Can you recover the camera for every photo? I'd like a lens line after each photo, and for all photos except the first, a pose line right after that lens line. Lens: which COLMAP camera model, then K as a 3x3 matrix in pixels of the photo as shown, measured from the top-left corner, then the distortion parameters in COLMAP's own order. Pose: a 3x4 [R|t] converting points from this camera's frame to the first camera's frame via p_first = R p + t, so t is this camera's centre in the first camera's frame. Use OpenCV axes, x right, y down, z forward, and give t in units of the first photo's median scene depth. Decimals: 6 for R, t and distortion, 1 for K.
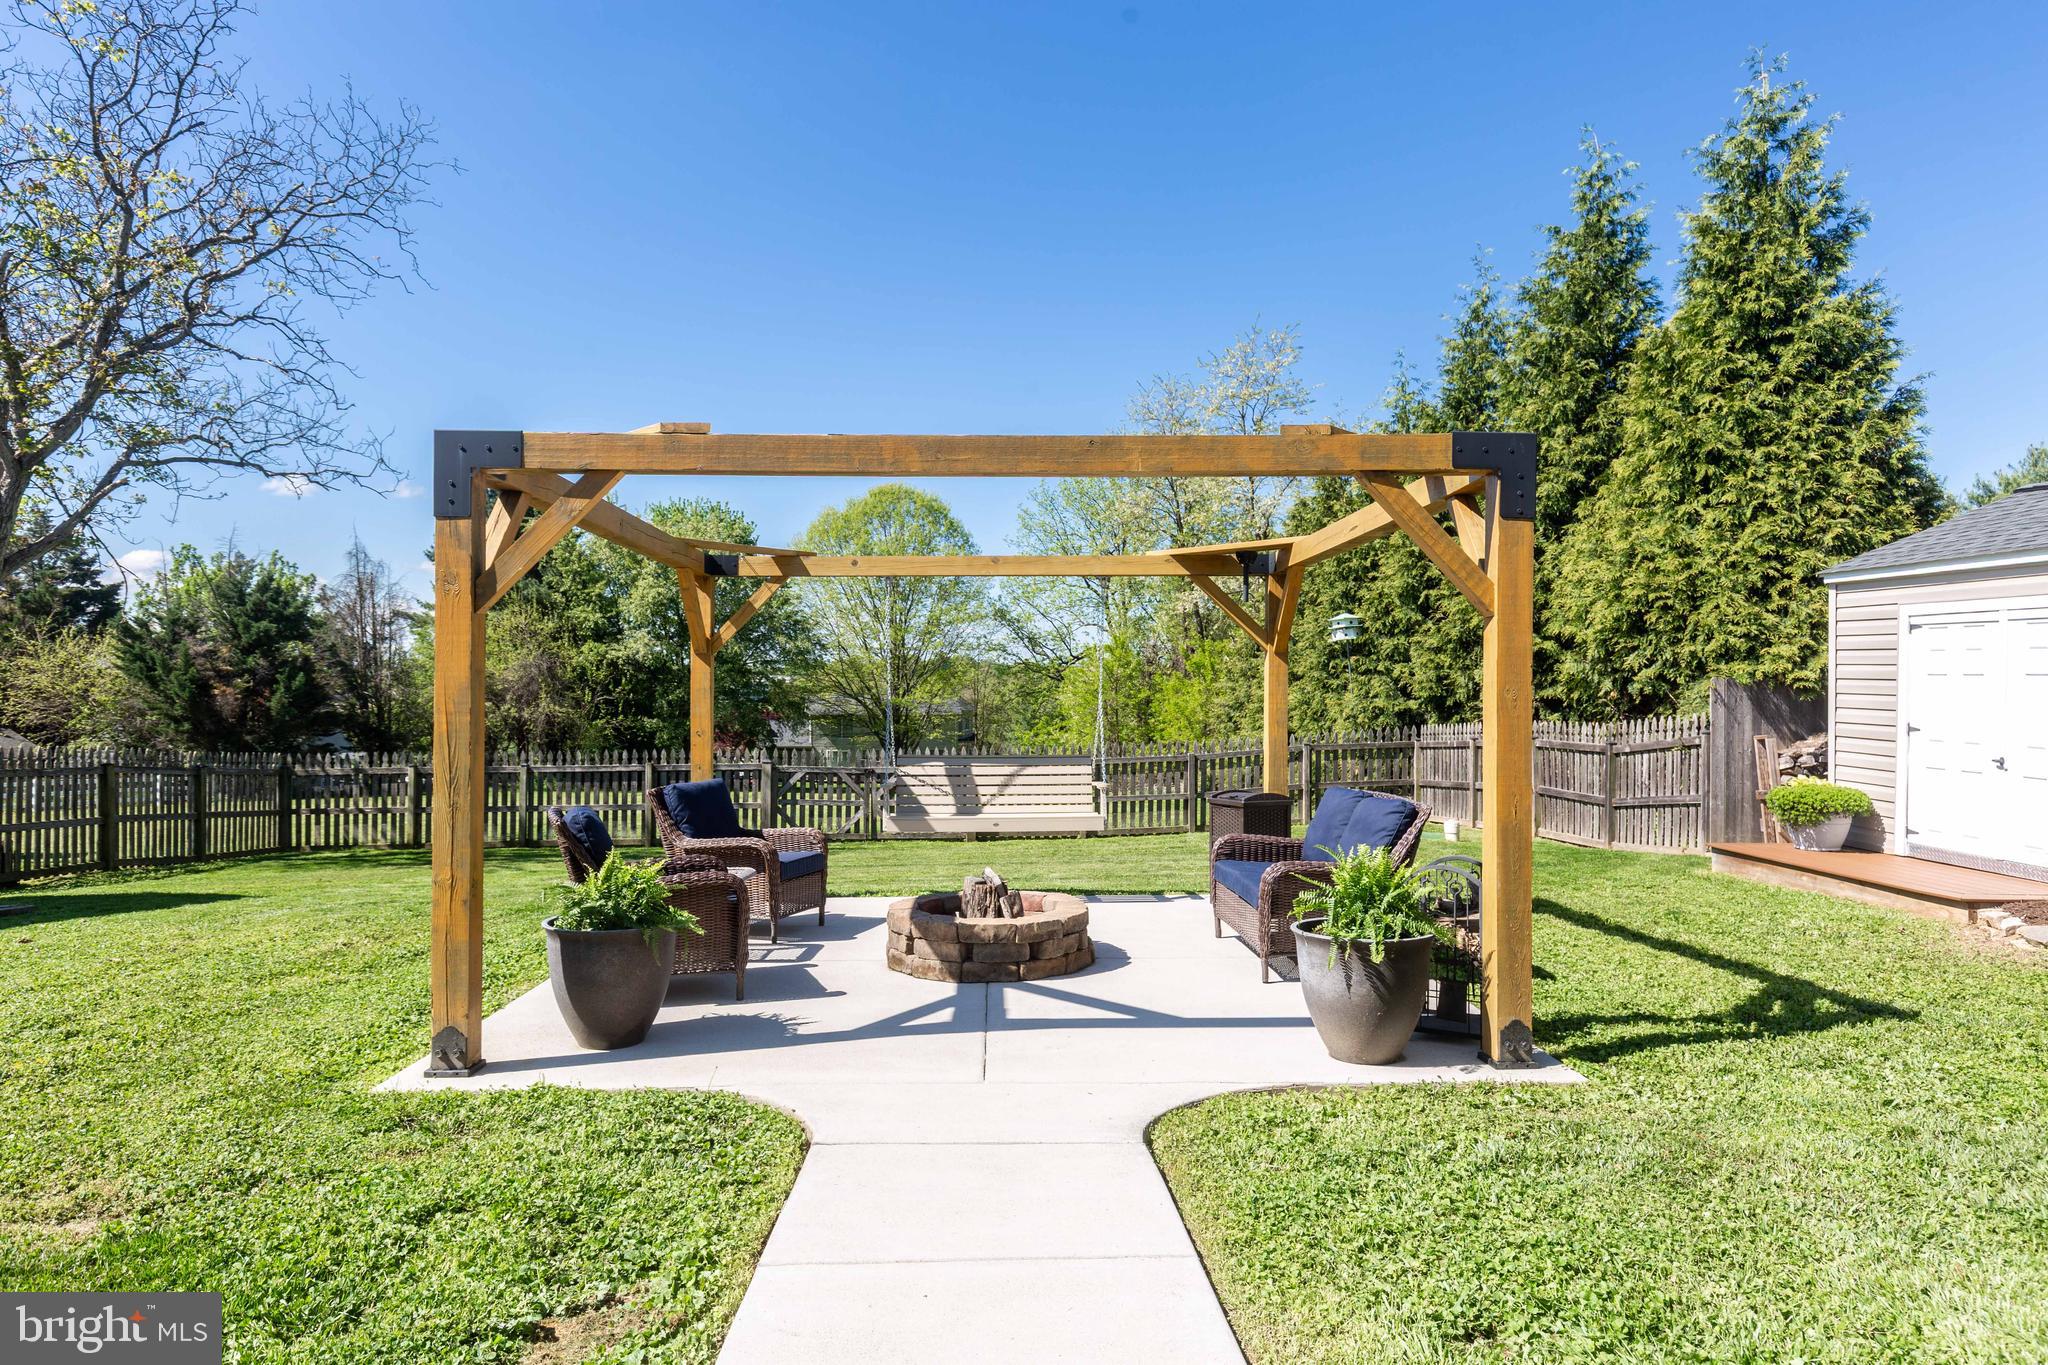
lens RADIAL K [[1289.1, 0, 992.3], [0, 1289.1, 684.7], [0, 0, 1]] dist [0.001610, 0.001134]
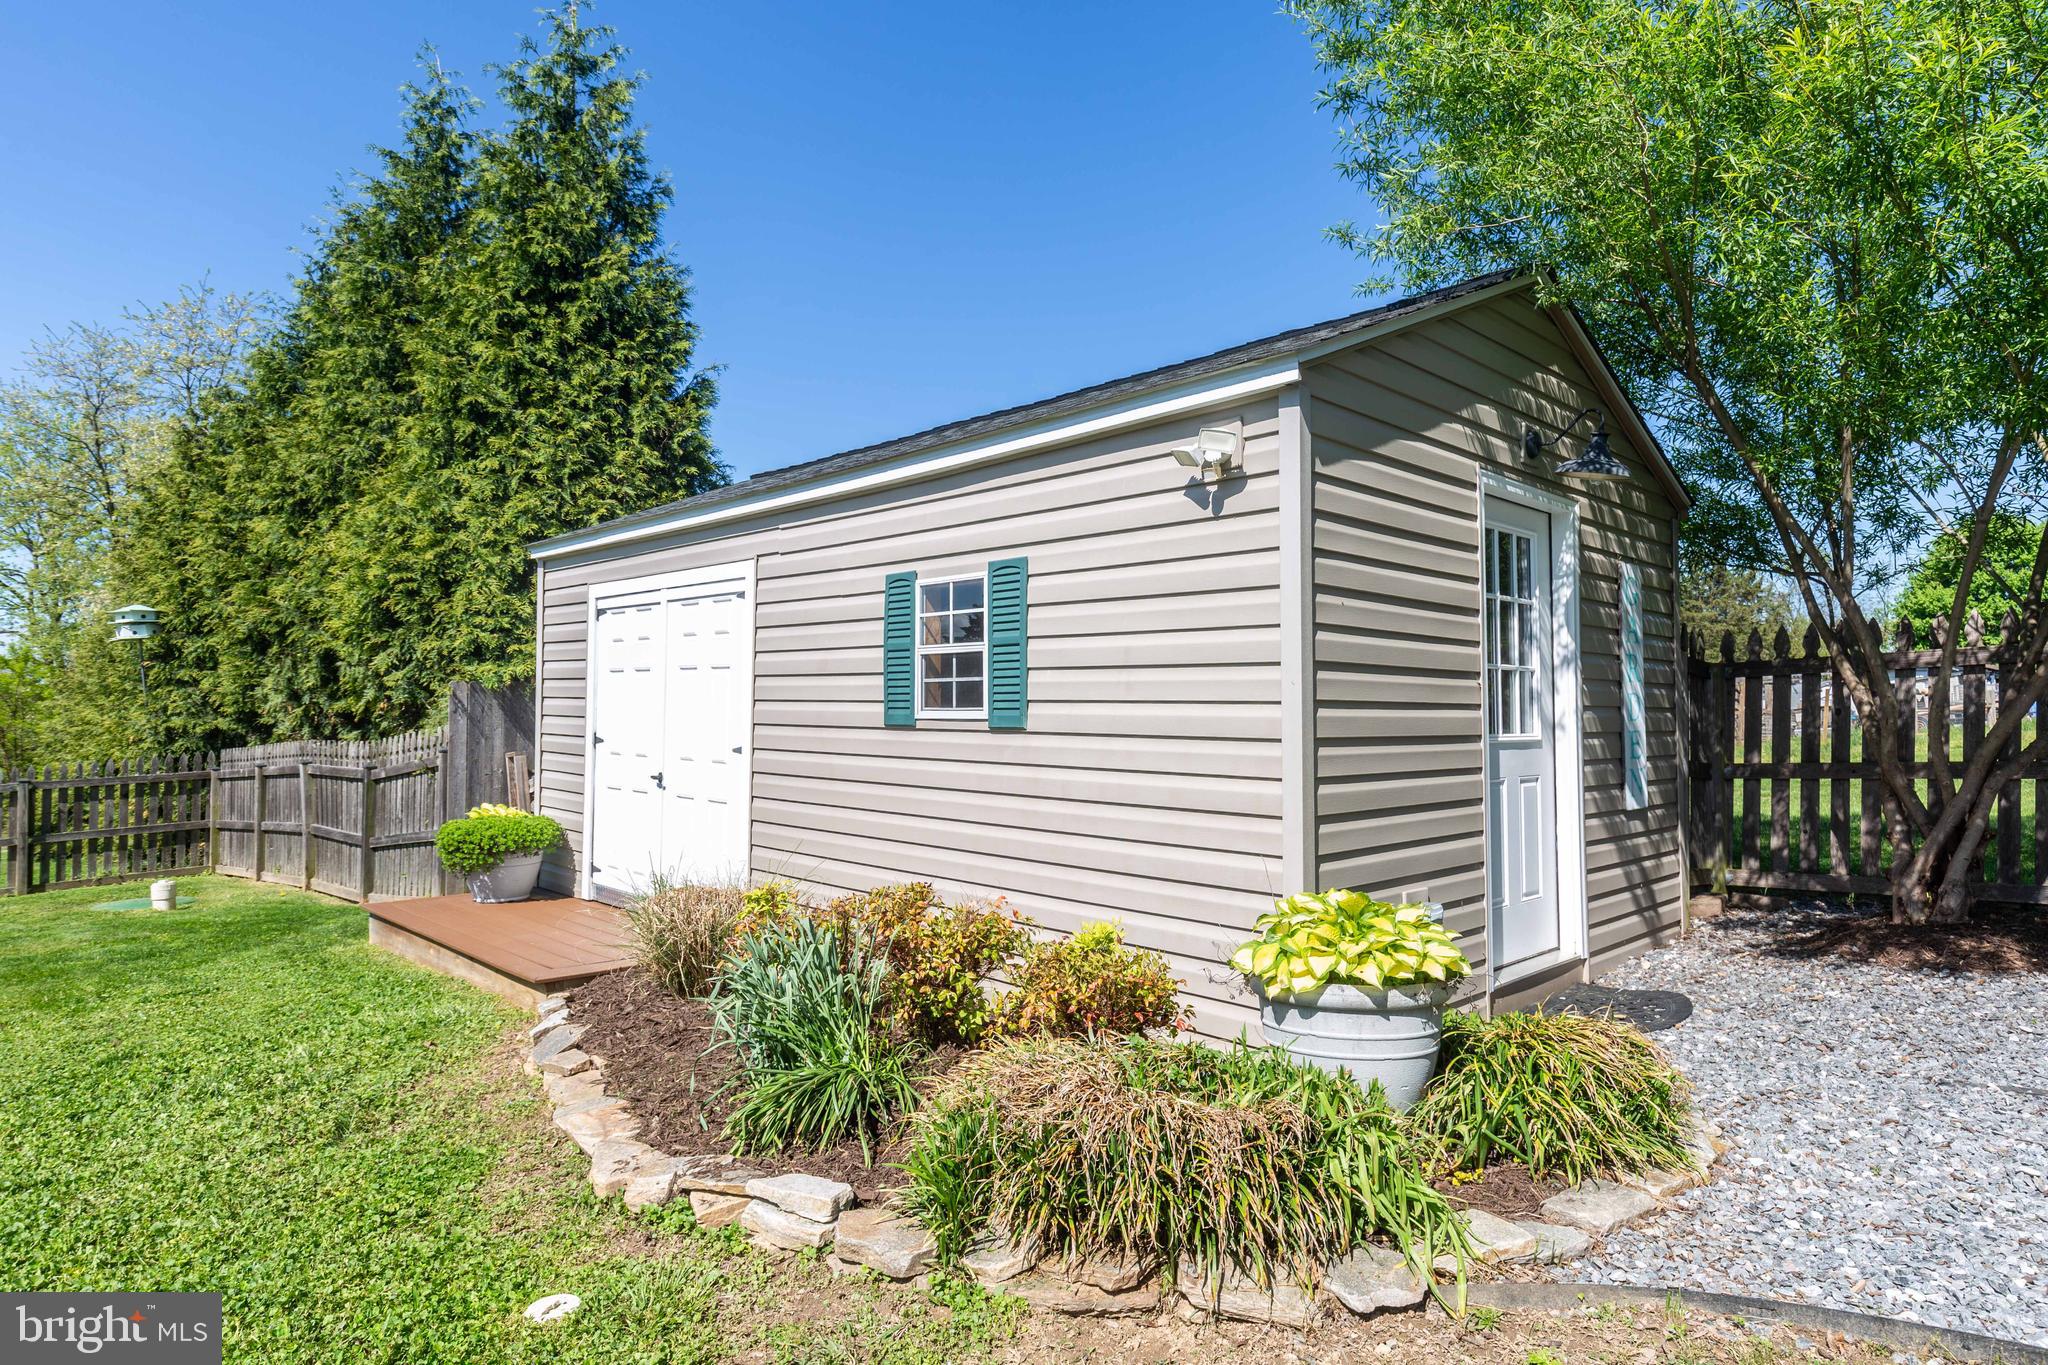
lens RADIAL K [[1180.1, 0, 1066.8], [0, 1180.1, 679.8], [0, 0, 1]] dist [-0.006991, -0.000506]
pose [[0.722722, 0.011892, 0.691037, 0.310438], [0.004675, 0.999745, -0.022094, 0.010898], [-0.691124, 0.019199, 0.722482, 0.201342]]
